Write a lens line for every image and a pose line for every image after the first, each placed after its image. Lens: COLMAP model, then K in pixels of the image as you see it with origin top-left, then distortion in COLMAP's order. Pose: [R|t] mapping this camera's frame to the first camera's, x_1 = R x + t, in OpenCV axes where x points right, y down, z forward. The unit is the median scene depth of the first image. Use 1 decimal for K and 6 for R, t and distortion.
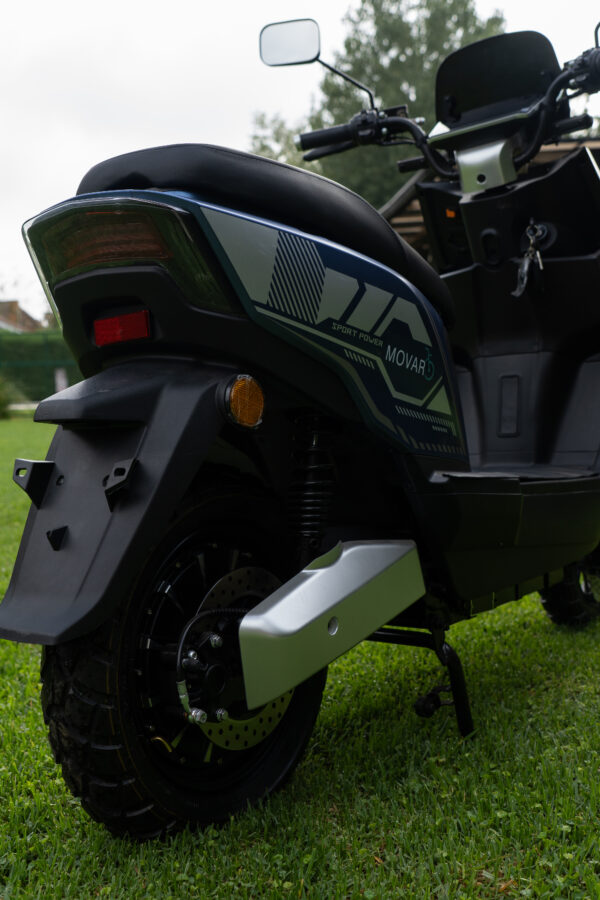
lens RADIAL K [[984.1, 0, 300.0], [0, 984.1, 450.0], [0, 0, 1]] dist [0.025556, 0.010499]
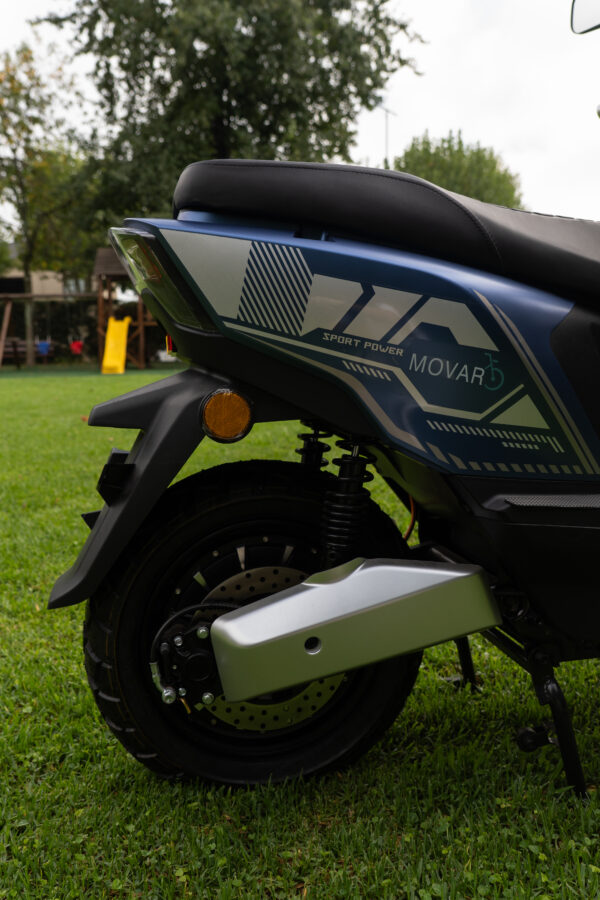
lens RADIAL K [[716.8, 0, 300.0], [0, 716.8, 450.0], [0, 0, 1]] dist [0.003837, 0.008961]
pose [[0.750633, 0.095834, -0.653732, 0.461326], [-0.030971, 0.993441, 0.110073, -0.091020], [0.659993, -0.062378, 0.748678, 0.456853]]
